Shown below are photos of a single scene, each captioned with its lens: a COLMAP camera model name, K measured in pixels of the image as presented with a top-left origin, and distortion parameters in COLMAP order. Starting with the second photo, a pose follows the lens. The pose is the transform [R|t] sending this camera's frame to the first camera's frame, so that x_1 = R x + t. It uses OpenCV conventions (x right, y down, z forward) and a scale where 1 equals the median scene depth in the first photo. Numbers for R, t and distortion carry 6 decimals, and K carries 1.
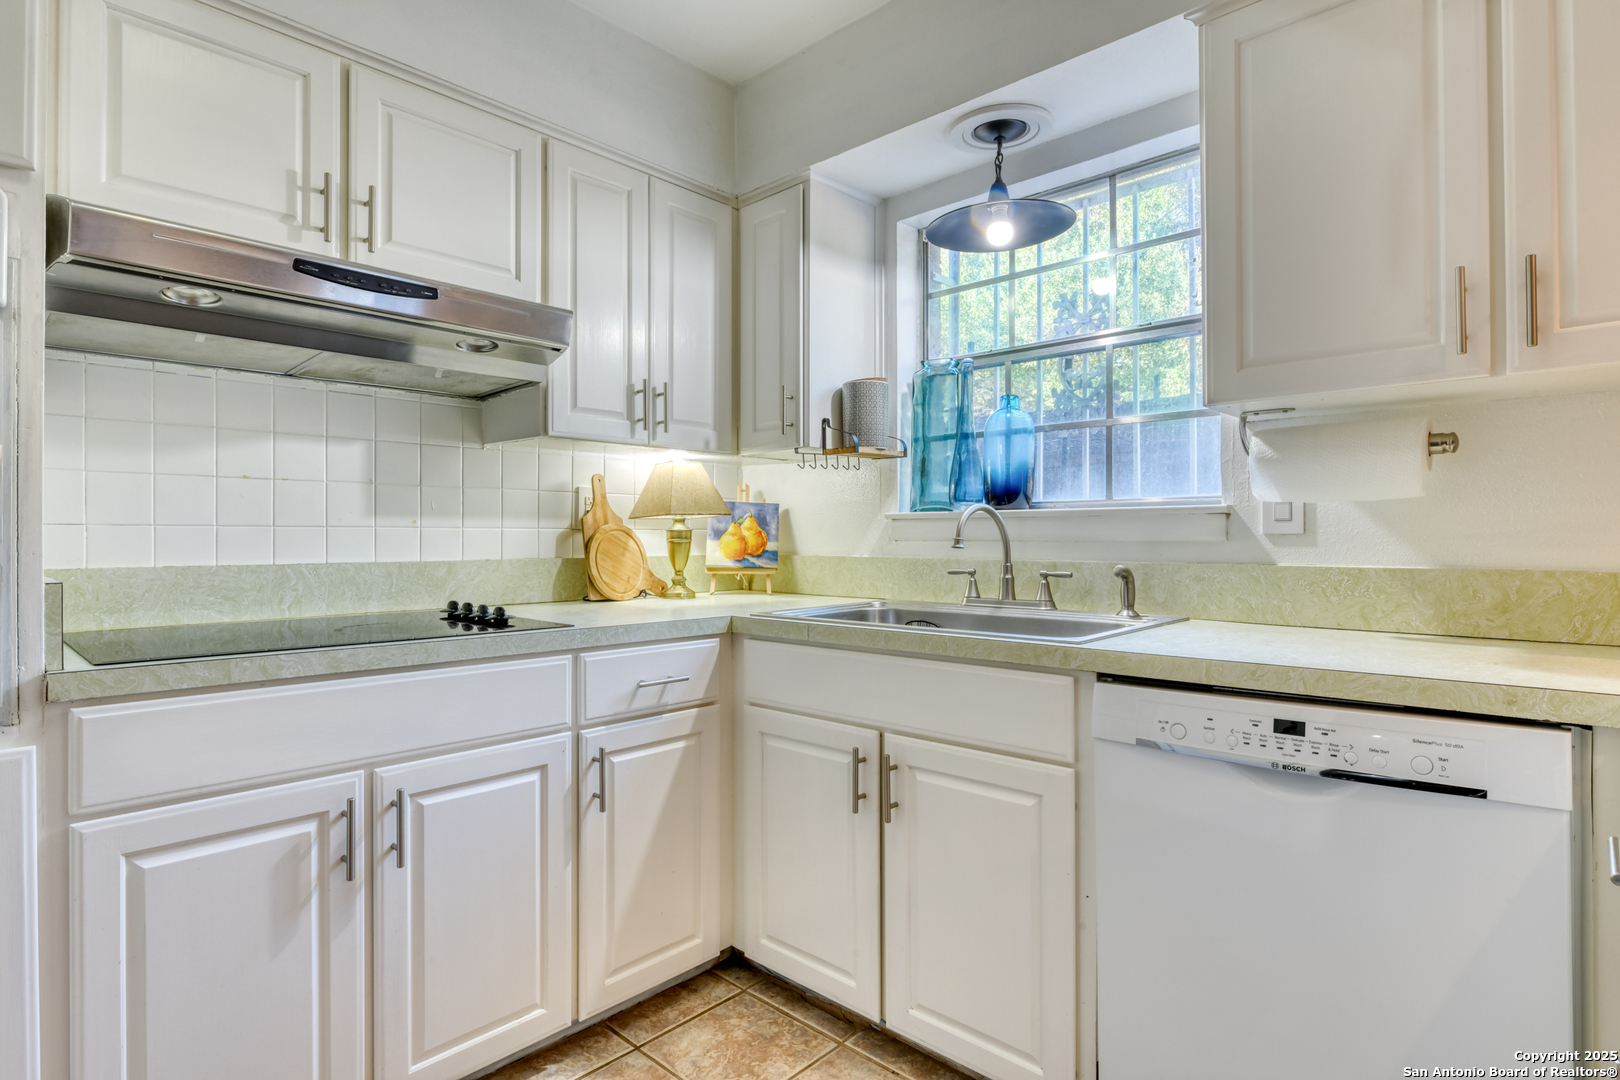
lens RADIAL K [[824.2, 0, 794.4], [0, 824.2, 532.7], [0, 0, 1]] dist [-0.008975, 0.002766]
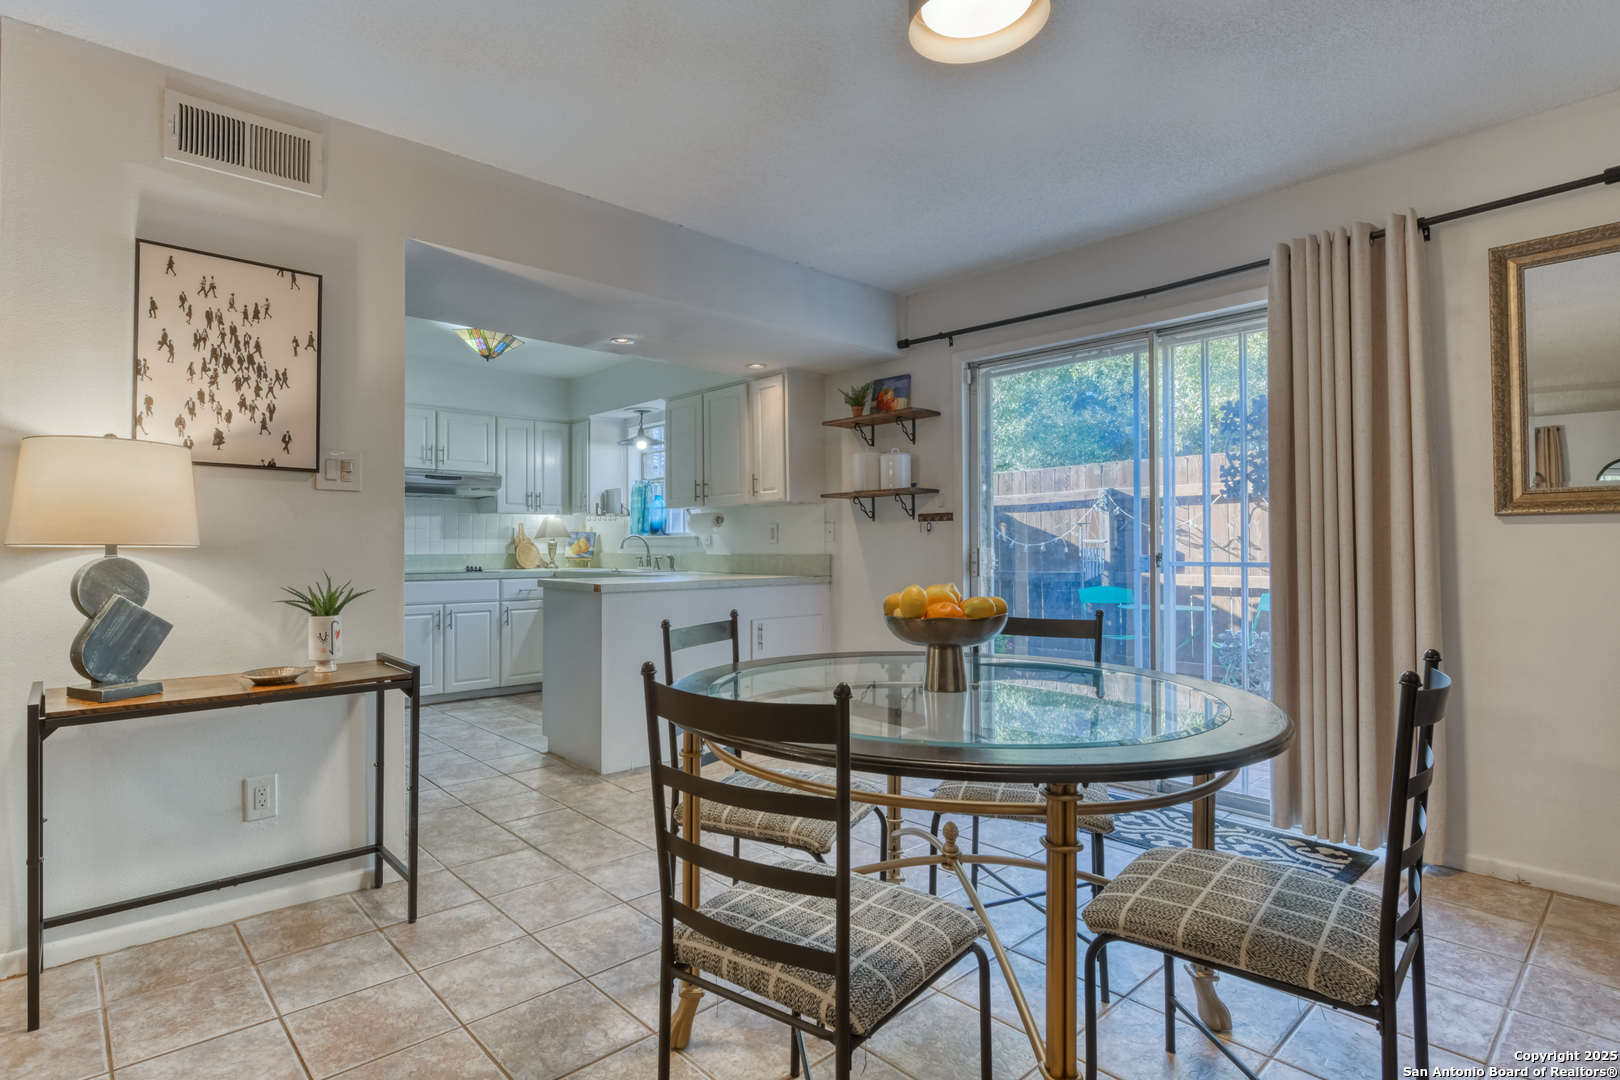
lens RADIAL K [[824.2, 0, 749.8], [0, 824.2, 533.8], [0, 0, 1]] dist [-0.008975, 0.002766]
pose [[0.994488, -0.003433, -0.104792, 0.967628], [0.002491, 0.999955, -0.009125, -0.009109], [0.104818, 0.008814, 0.994452, -1.977164]]
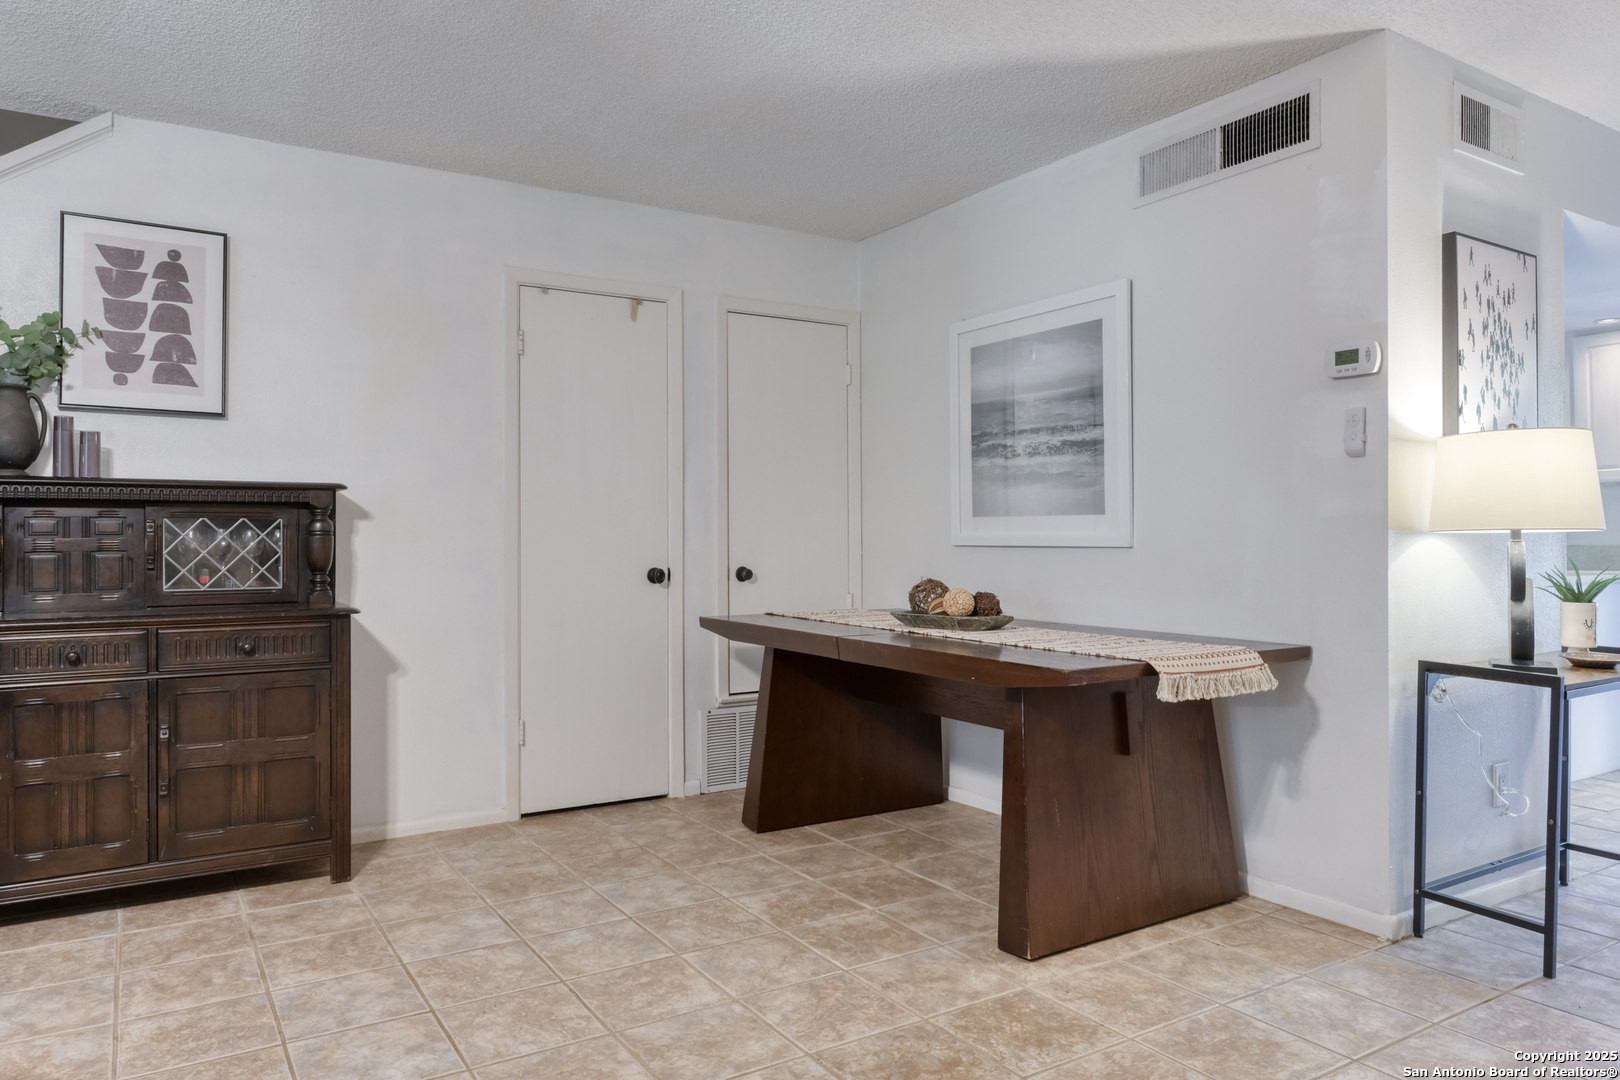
lens RADIAL K [[1055.9, 0, 798.2], [0, 1055.9, 534.5], [0, 0, 1]] dist [-0.001618, -0.006697]
pose [[0.962647, -0.000767, -0.270759, -0.461937], [0.001593, 0.999995, 0.002829, -0.006297], [0.270756, -0.003154, 0.962643, -2.621185]]
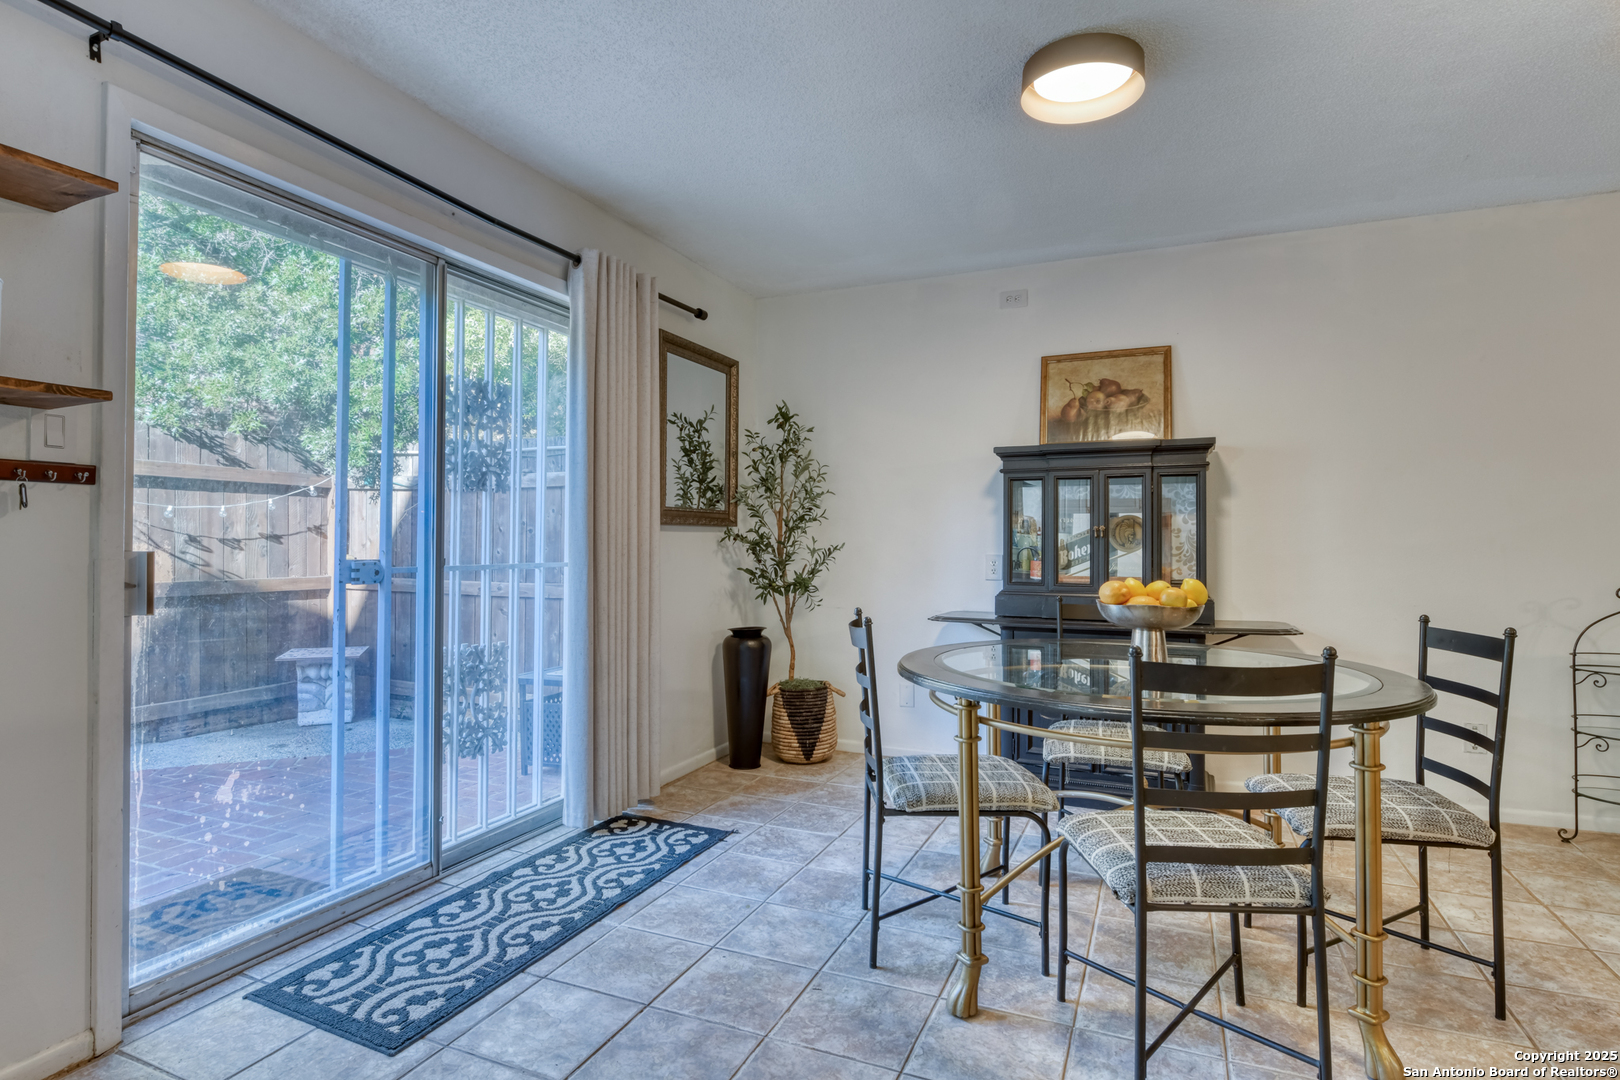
lens RADIAL K [[824.2, 0, 808.1], [0, 824.2, 535.3], [0, 0, 1]] dist [-0.008975, 0.002766]
pose [[-0.331245, 0.010326, 0.943488, 0.191195], [-0.007121, 0.999884, -0.013443, -0.000671], [-0.943518, -0.011171, -0.331133, -0.224538]]
